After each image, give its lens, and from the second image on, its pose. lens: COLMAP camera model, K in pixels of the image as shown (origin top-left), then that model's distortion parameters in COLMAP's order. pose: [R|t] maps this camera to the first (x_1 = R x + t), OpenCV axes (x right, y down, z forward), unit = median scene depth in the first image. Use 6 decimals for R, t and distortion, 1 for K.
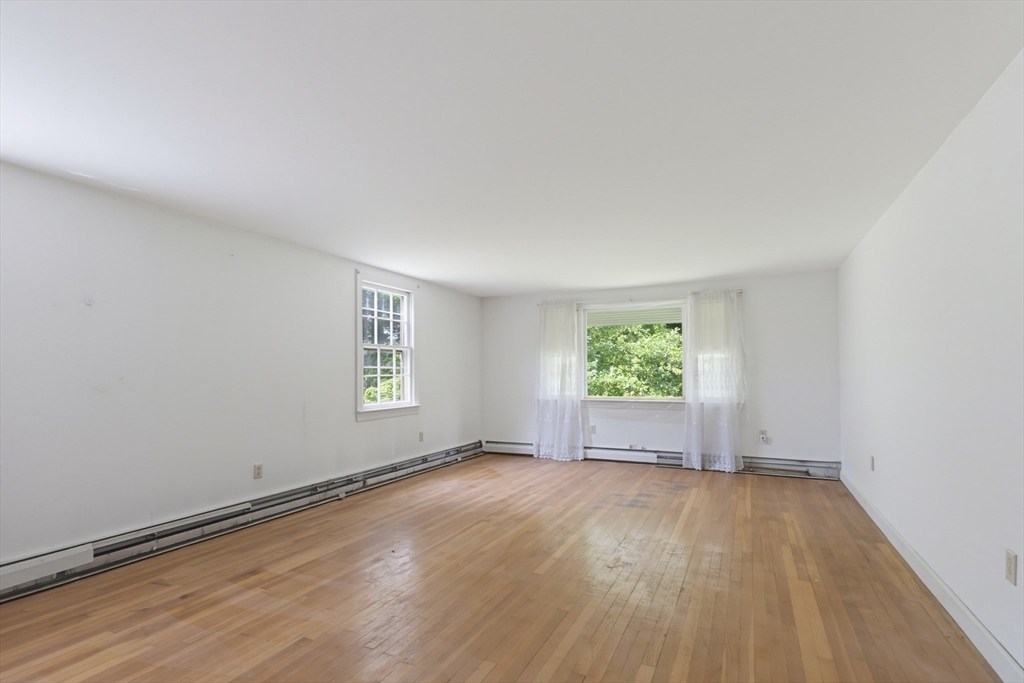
lens RADIAL K [[502.4, 0, 519.9], [0, 502.4, 364.8], [0, 0, 1]] dist [0.020566, 0.000088]
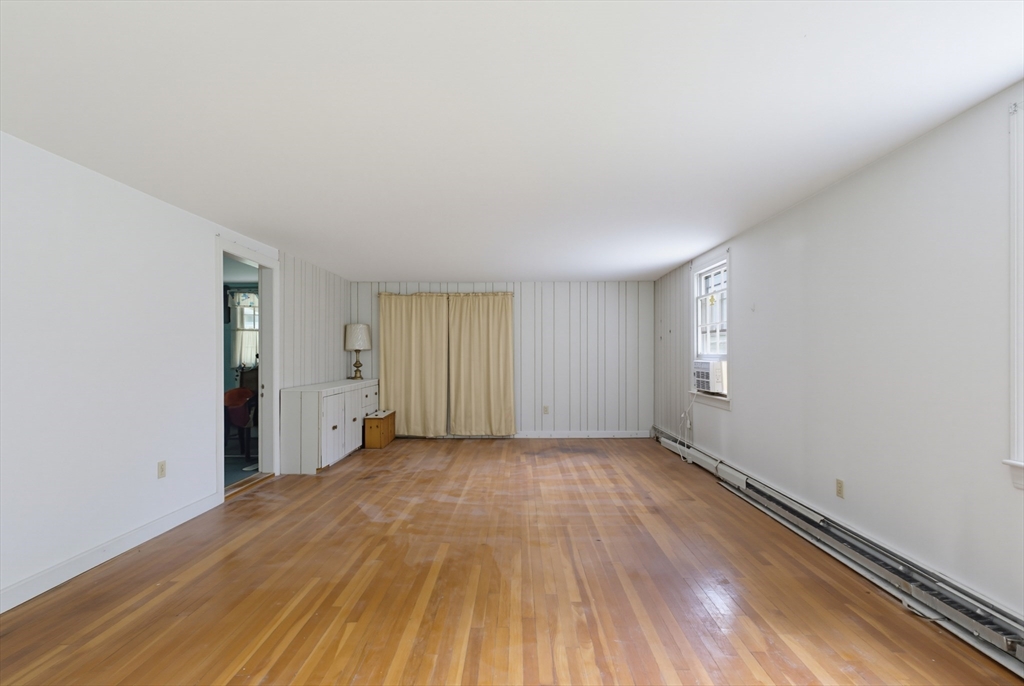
lens RADIAL K [[484.0, 0, 512.2], [0, 484.0, 348.9], [0, 0, 1]] dist [0.003106, 0.000774]
pose [[-0.911847, 0.000117, -0.410530, 0.170508], [0.012367, 0.999554, -0.027184, 0.007632], [0.410344, -0.029865, -0.911442, 1.027162]]
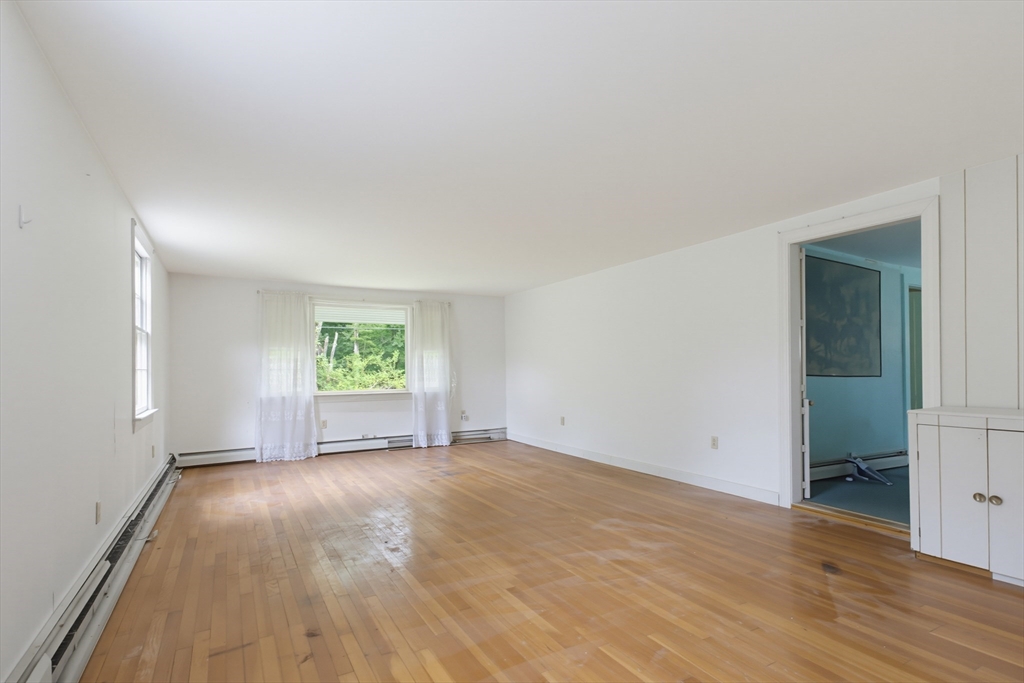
lens RADIAL K [[505.1, 0, 510.7], [0, 505.1, 370.1], [0, 0, 1]] dist [0.026001, -0.000129]
pose [[0.575986, -0.001023, 0.817459, -0.522437], [-0.006157, 0.999965, 0.005590, 0.013806], [-0.817436, -0.008252, 0.575960, 0.128656]]
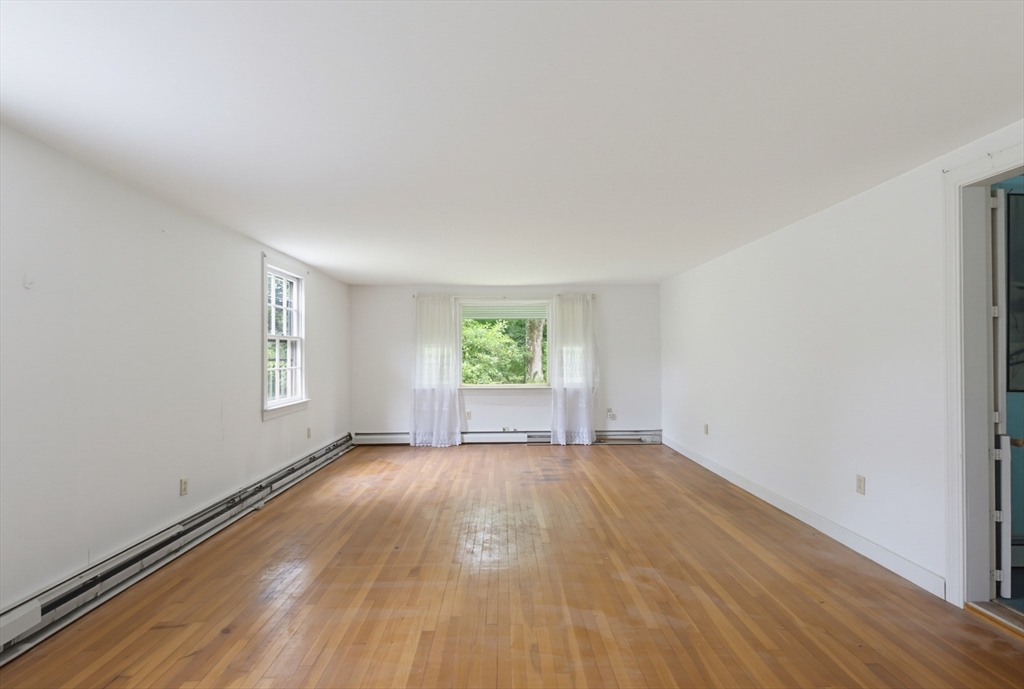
lens RADIAL K [[500.8, 0, 512.0], [0, 500.8, 344.5], [0, 0, 1]] dist [0.008240, -0.000401]
pose [[0.896148, 0.009054, 0.443662, -0.278330], [-0.006416, 0.999952, -0.007446, -0.017848], [-0.443708, 0.003826, 0.896163, -0.003011]]
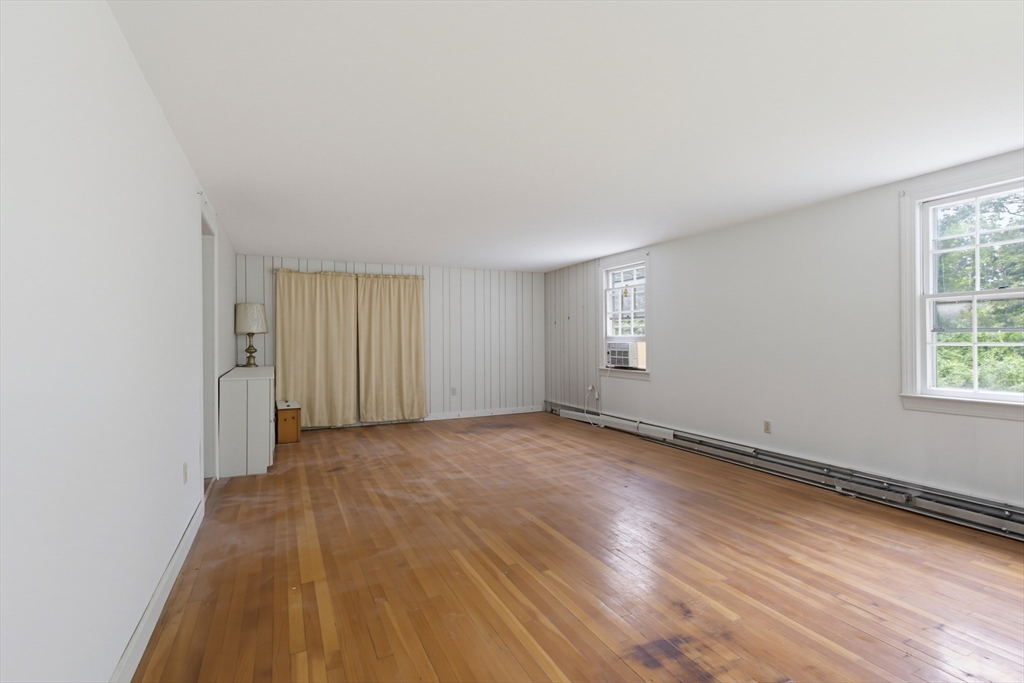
lens RADIAL K [[486.7, 0, 512.0], [0, 486.7, 341.5], [0, 0, 1]] dist [0.004805, 0.000275]
pose [[-0.644556, 0.008941, -0.764505, 0.470754], [0.022196, 0.999729, -0.007022, 0.010714], [0.764235, -0.021495, -0.644580, 0.881833]]
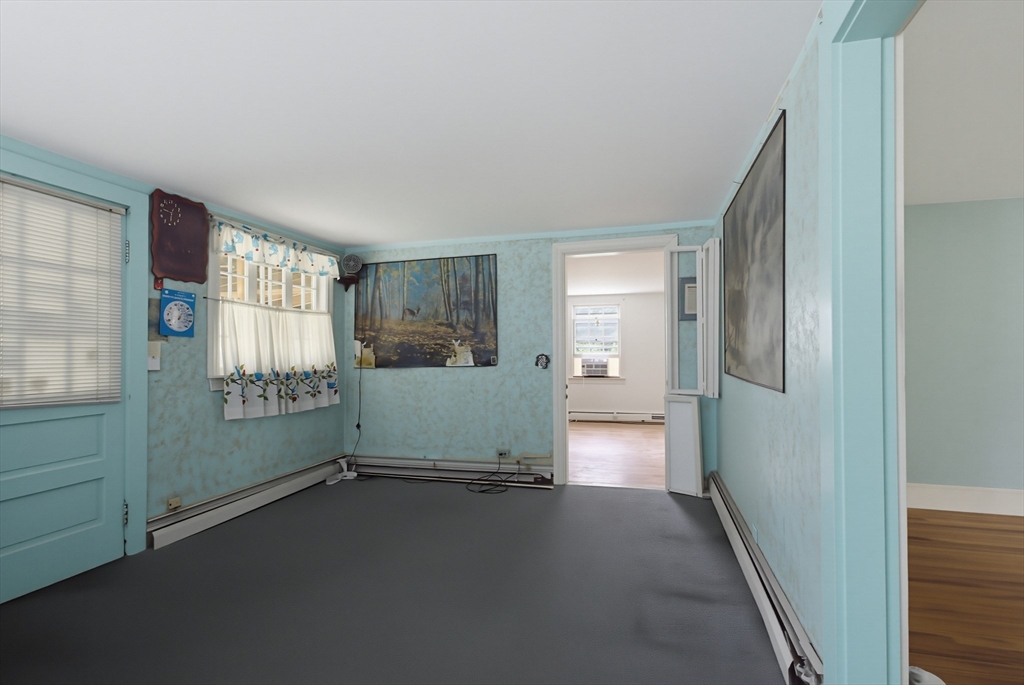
lens RADIAL K [[486.7, 0, 512.0], [0, 486.7, 342.5], [0, 0, 1]] dist [0.004805, 0.000275]
pose [[0.152997, -0.023589, -0.987945, 0.958548], [0.016261, 0.999640, -0.021350, -0.011581], [0.988093, -0.012798, 0.153325, -0.121782]]
